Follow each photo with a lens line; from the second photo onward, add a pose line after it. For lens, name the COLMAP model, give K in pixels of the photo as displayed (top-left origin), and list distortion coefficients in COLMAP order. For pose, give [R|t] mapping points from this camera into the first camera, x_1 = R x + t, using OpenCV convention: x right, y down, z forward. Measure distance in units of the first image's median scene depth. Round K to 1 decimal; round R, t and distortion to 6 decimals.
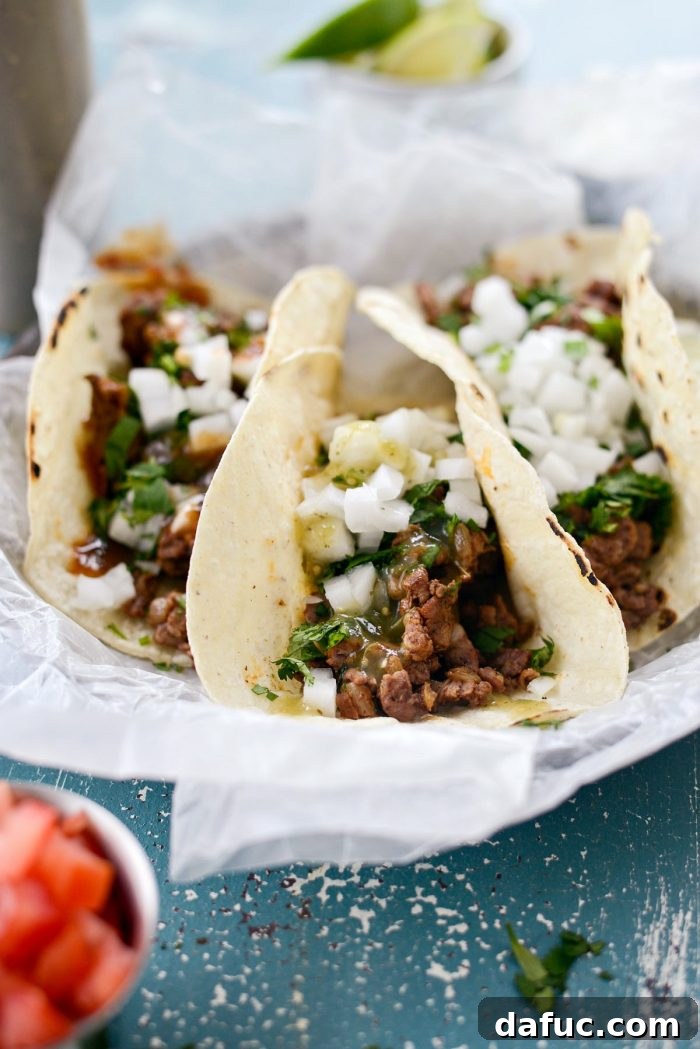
lens RADIAL K [[1654.6, 0, 350.0], [0, 1654.6, 524.5], [0, 0, 1]] dist [-0.071616, -0.118381]
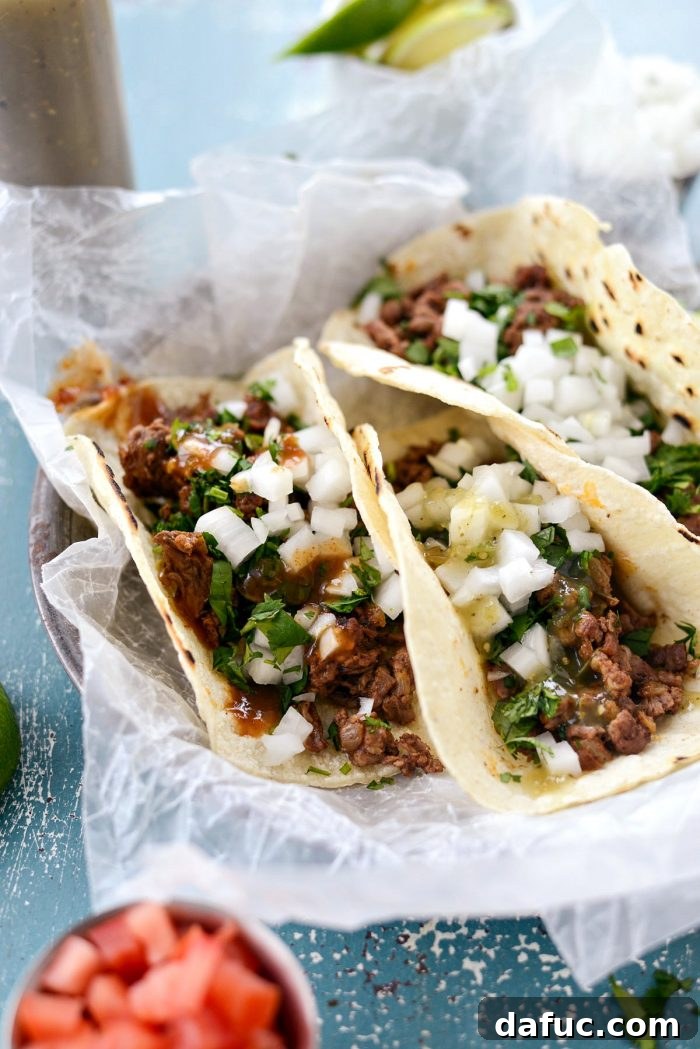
lens RADIAL K [[1654.6, 0, 350.0], [0, 1654.6, 524.5], [0, 0, 1]] dist [-0.071616, -0.118381]
pose [[0.881866, -0.358611, 0.306123, -0.391032], [0.313128, 0.930838, 0.188393, -0.270662], [-0.352511, -0.070282, 0.933165, 0.048652]]
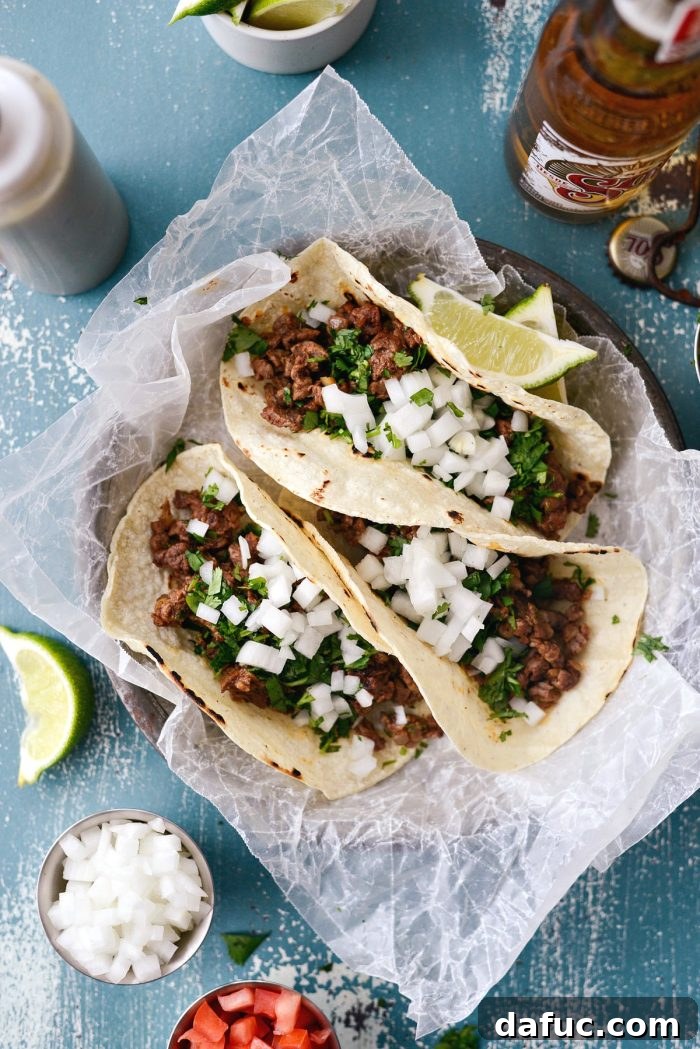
lens RADIAL K [[1654.6, 0, 350.0], [0, 1654.6, 524.5], [0, 0, 1]] dist [-0.071616, -0.118381]
pose [[0.610609, -0.790691, 0.044328, -0.050068], [0.509817, 0.435305, 0.742022, -1.229389], [-0.606006, -0.430486, 0.668909, 0.077925]]
